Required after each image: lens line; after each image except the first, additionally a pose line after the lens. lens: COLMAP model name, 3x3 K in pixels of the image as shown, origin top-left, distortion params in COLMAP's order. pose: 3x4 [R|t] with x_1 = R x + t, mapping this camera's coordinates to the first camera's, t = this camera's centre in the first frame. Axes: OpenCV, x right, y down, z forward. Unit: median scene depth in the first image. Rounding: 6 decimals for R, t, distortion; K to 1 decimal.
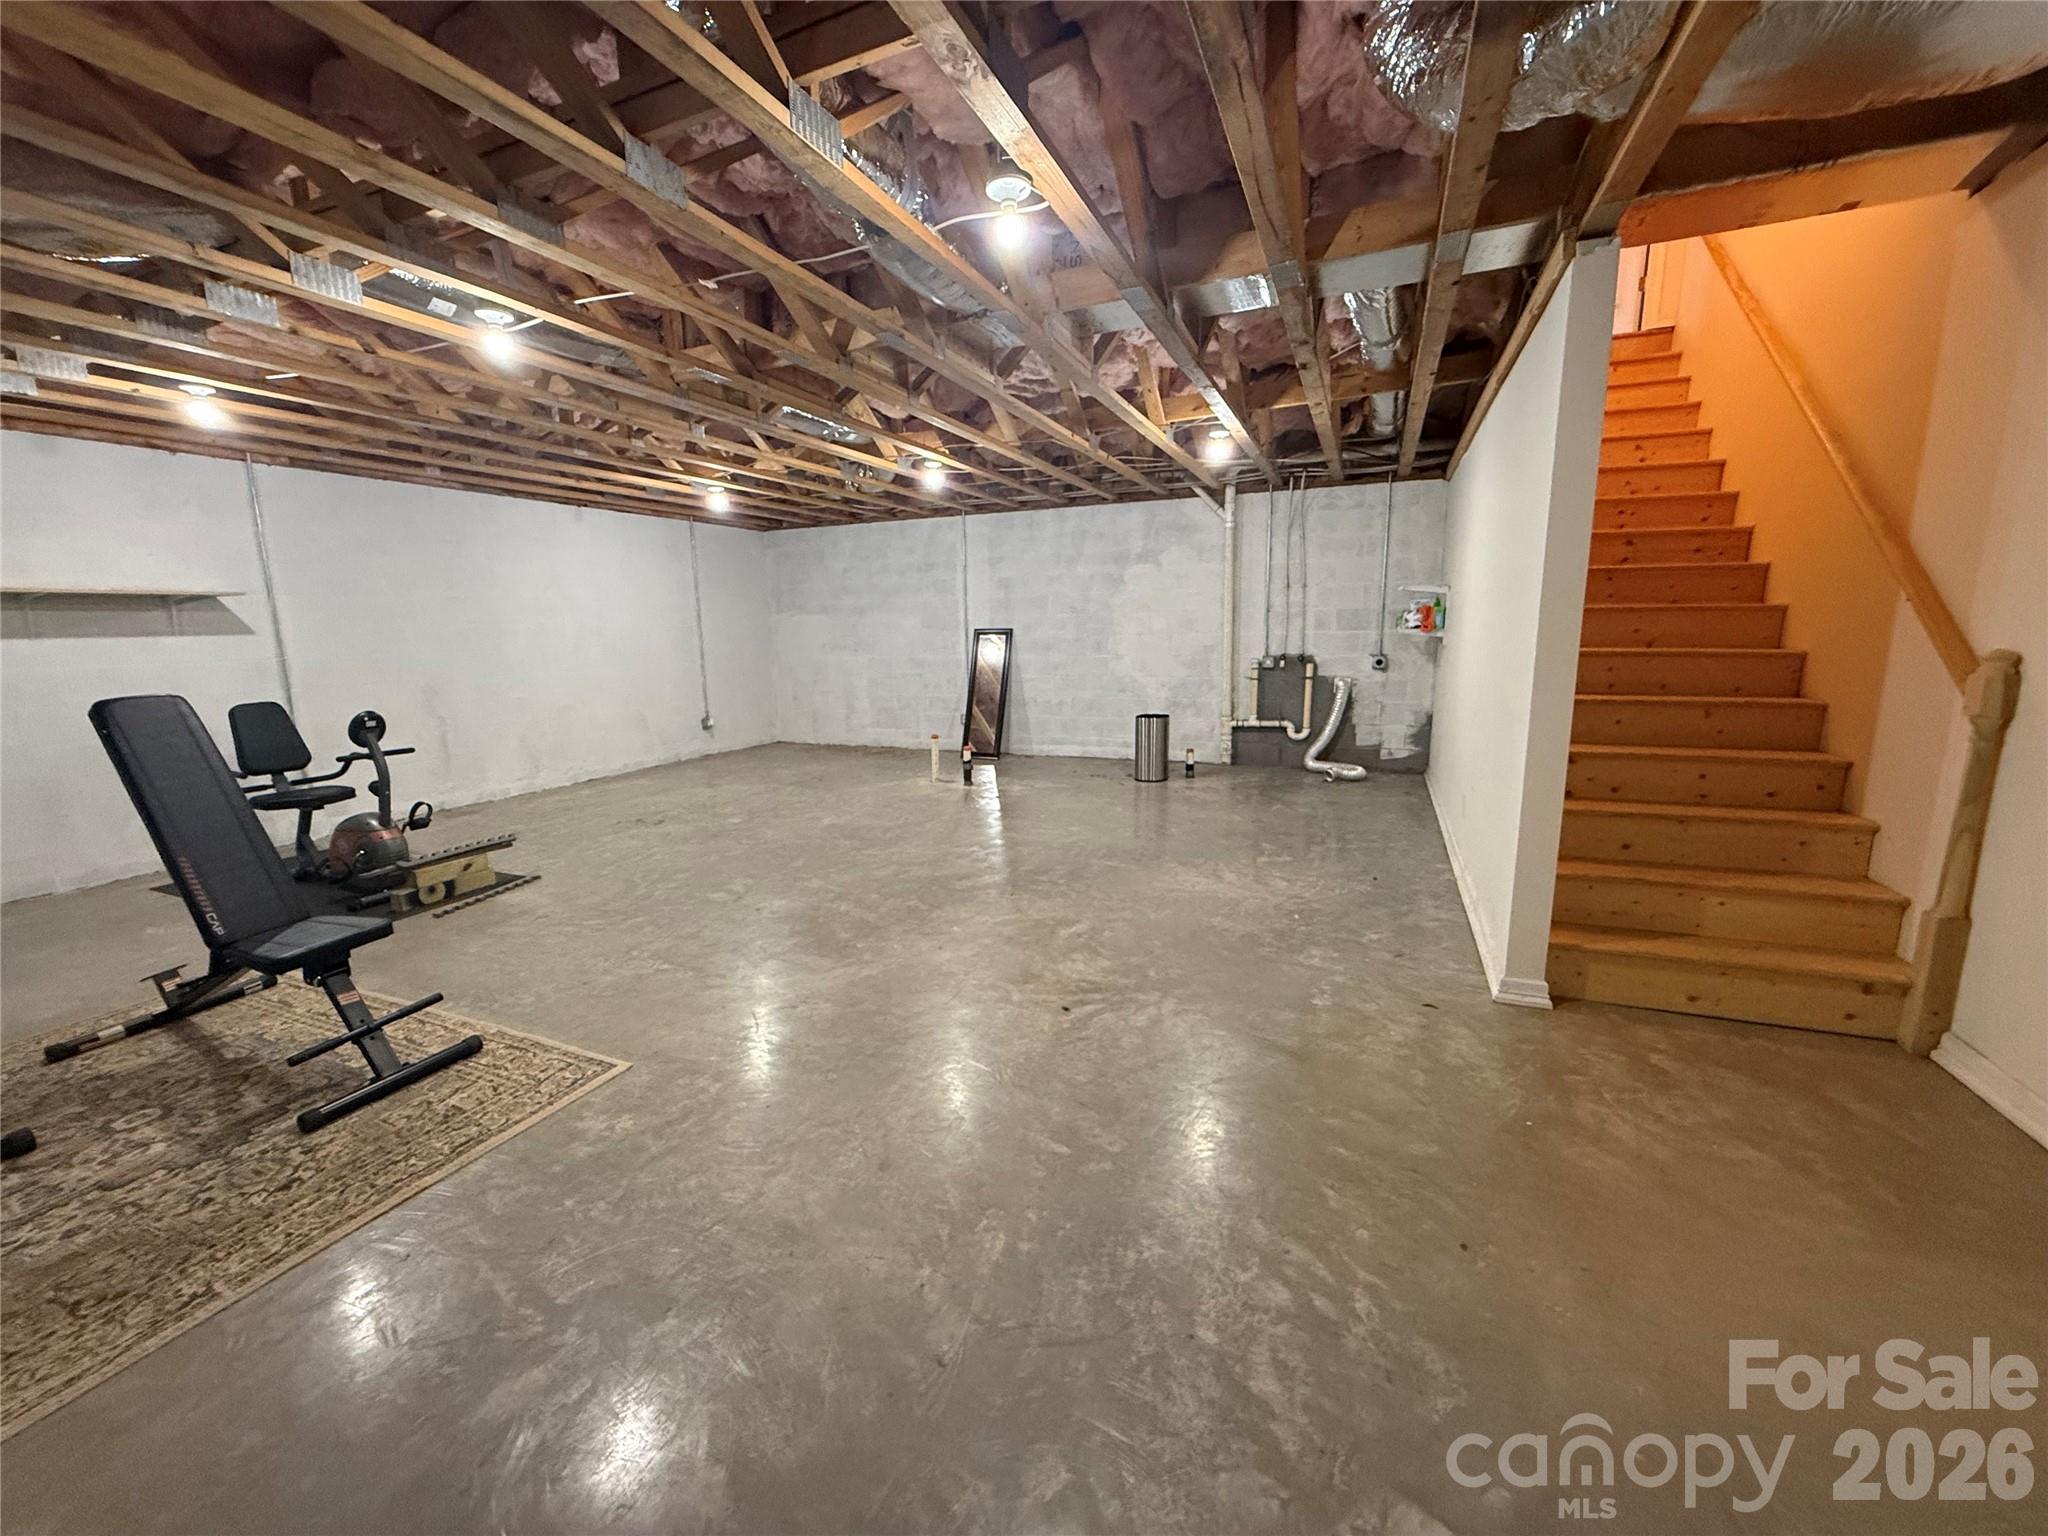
lens RADIAL K [[816.3, 0, 1029.6], [0, 816.3, 772.2], [0, 0, 1]] dist [-0.003023, 0.000444]
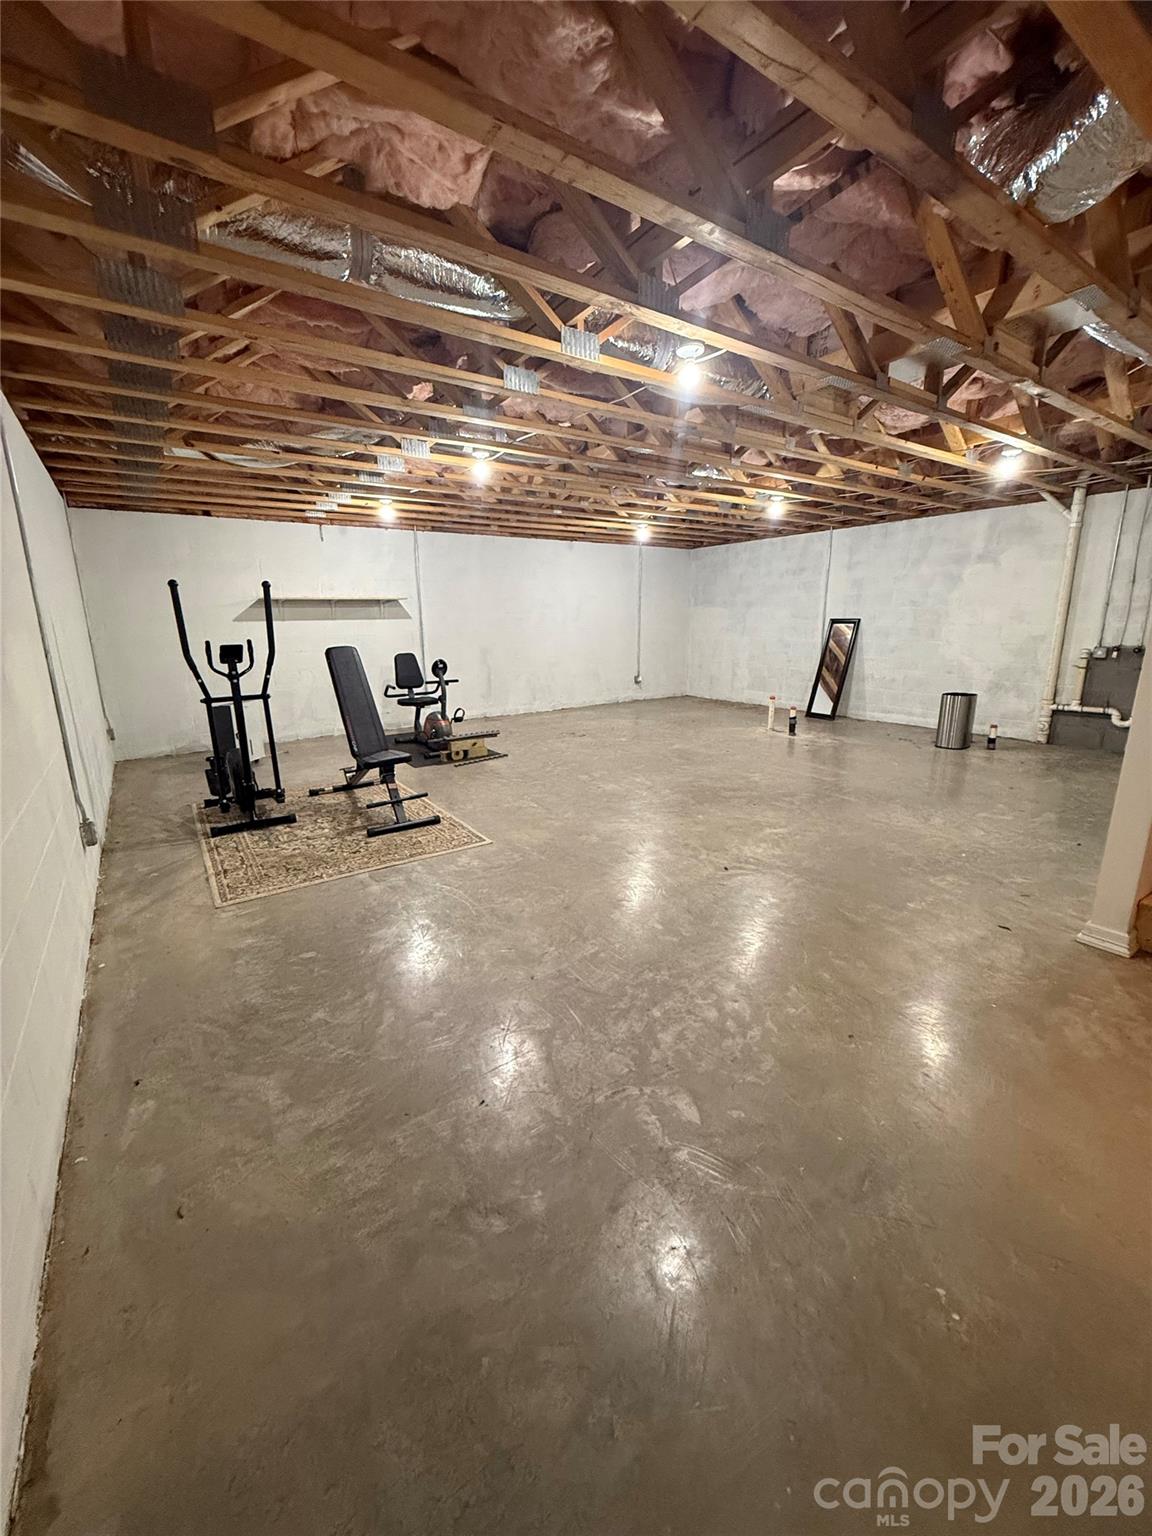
lens RADIAL K [[612.2, 0, 581.7], [0, 612.2, 764.6], [0, 0, 1]] dist [-0.003023, 0.000444]
pose [[0.850046, 0.129886, -0.510442, 0.231081], [-0.097003, 0.991146, 0.090664, 0.008705], [0.517699, -0.027554, 0.855119, -0.082815]]
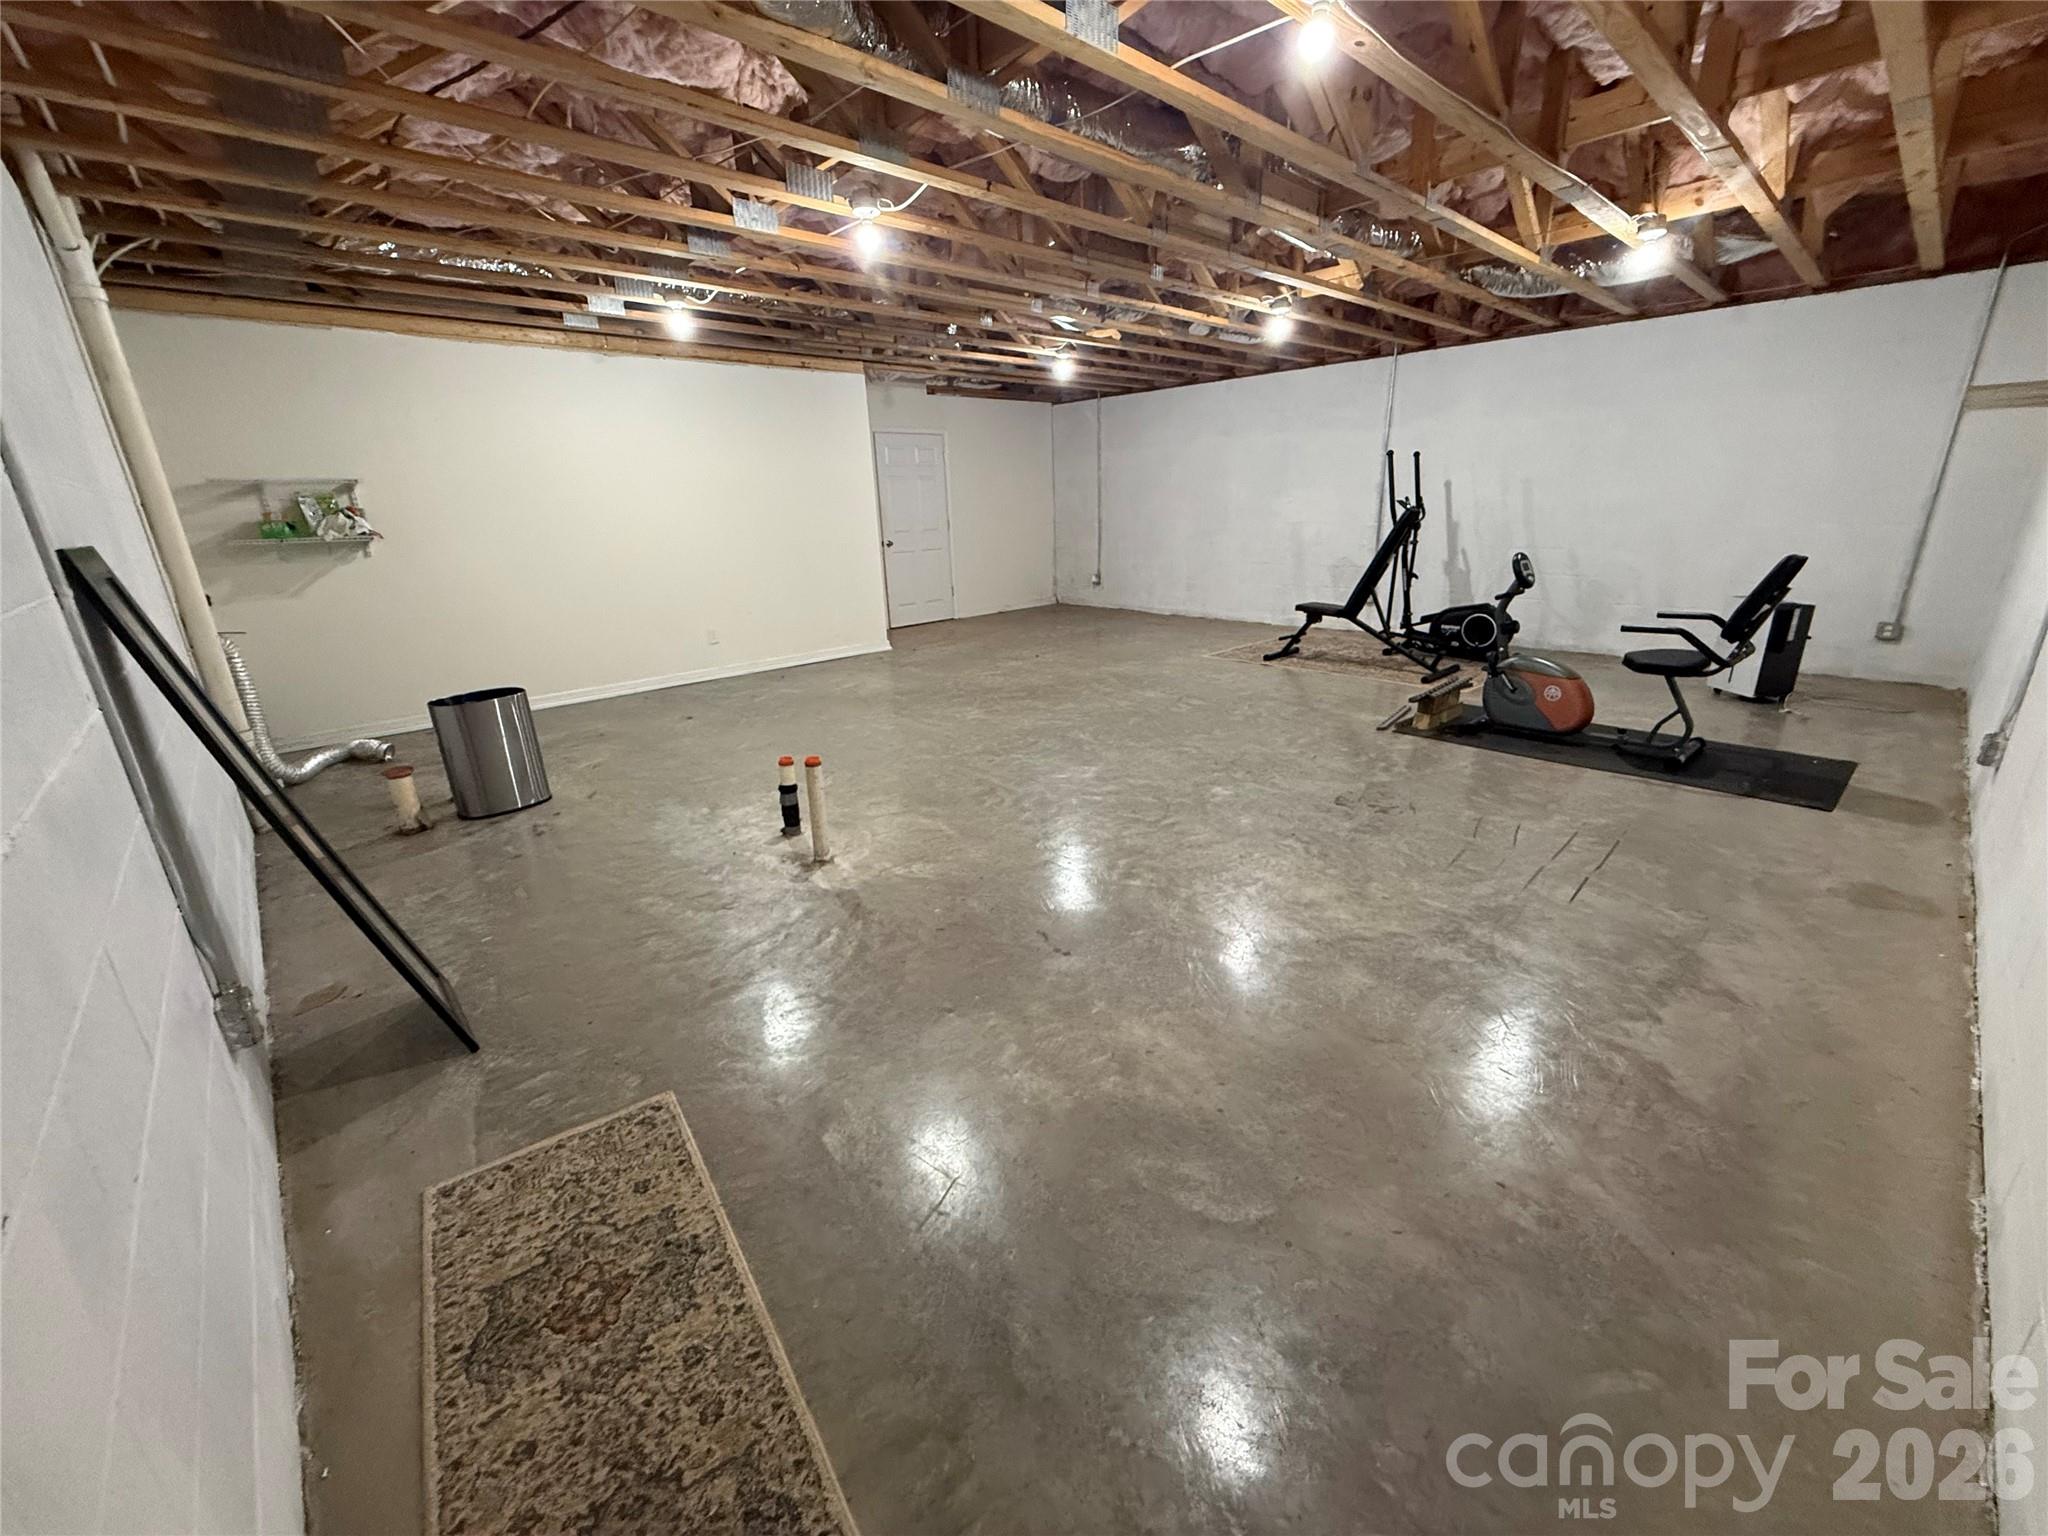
lens RADIAL K [[816.3, 0, 1016.4], [0, 816.3, 775.3], [0, 0, 1]] dist [-0.003023, 0.000444]
pose [[0.898062, 0.140788, -0.416730, 0.111917], [-0.075535, 0.982681, 0.169210, 0.010192], [0.433335, -0.120483, 0.893143, -0.045031]]
